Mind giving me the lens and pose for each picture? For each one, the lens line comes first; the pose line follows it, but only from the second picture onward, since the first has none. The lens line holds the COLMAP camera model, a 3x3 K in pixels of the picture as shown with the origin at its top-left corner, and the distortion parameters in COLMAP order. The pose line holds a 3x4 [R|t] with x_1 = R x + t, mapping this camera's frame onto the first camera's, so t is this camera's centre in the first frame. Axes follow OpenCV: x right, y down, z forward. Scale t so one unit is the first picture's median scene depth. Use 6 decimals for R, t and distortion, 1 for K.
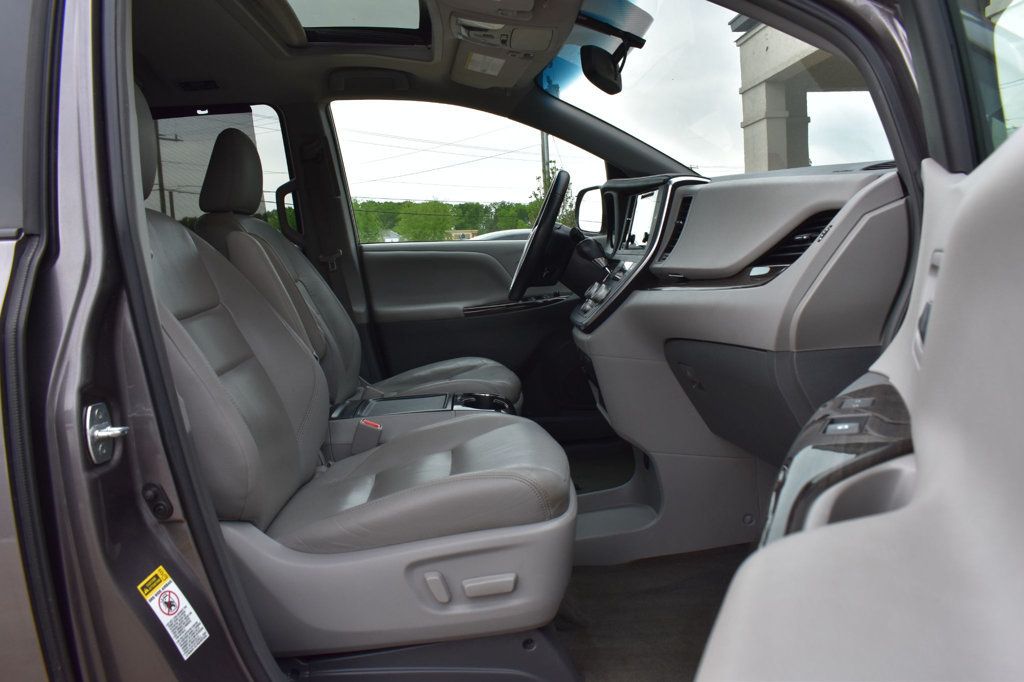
lens RADIAL K [[792.4, 0, 512.0], [0, 792.4, 341.0], [0, 0, 1]] dist [-0.109045, 0.031168]
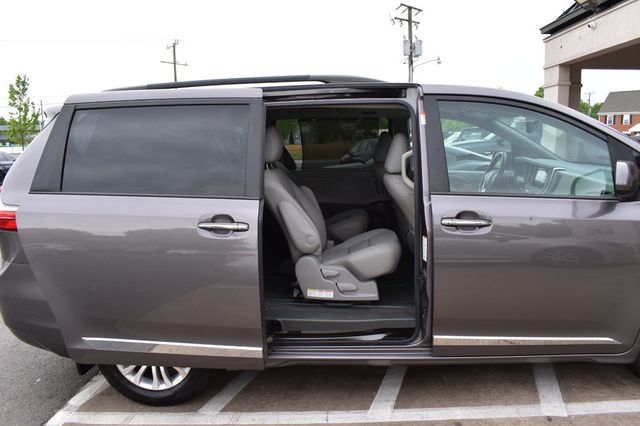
lens RADIAL K [[495.2, 0, 320.0], [0, 495.2, 213.0], [0, 0, 1]] dist [-0.109045, 0.031168]
pose [[0.992953, 0.055251, -0.104836, -0.716118], [-0.050779, 0.997702, 0.044857, -0.087704], [0.107074, -0.039218, 0.993477, -1.442092]]
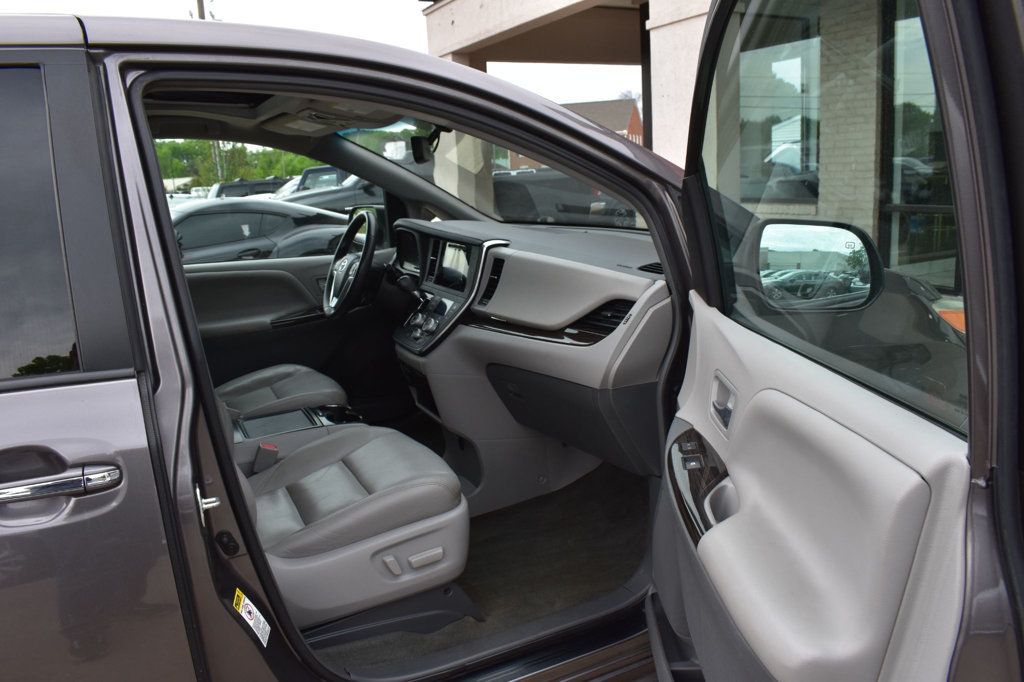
lens RADIAL K [[792.4, 0, 512.0], [0, 792.4, 341.0], [0, 0, 1]] dist [-0.109045, 0.031168]
pose [[0.915957, -0.075201, 0.394166, -0.417652], [0.044663, 0.995285, 0.086099, -0.208908], [-0.398783, -0.061258, 0.914997, -0.384159]]
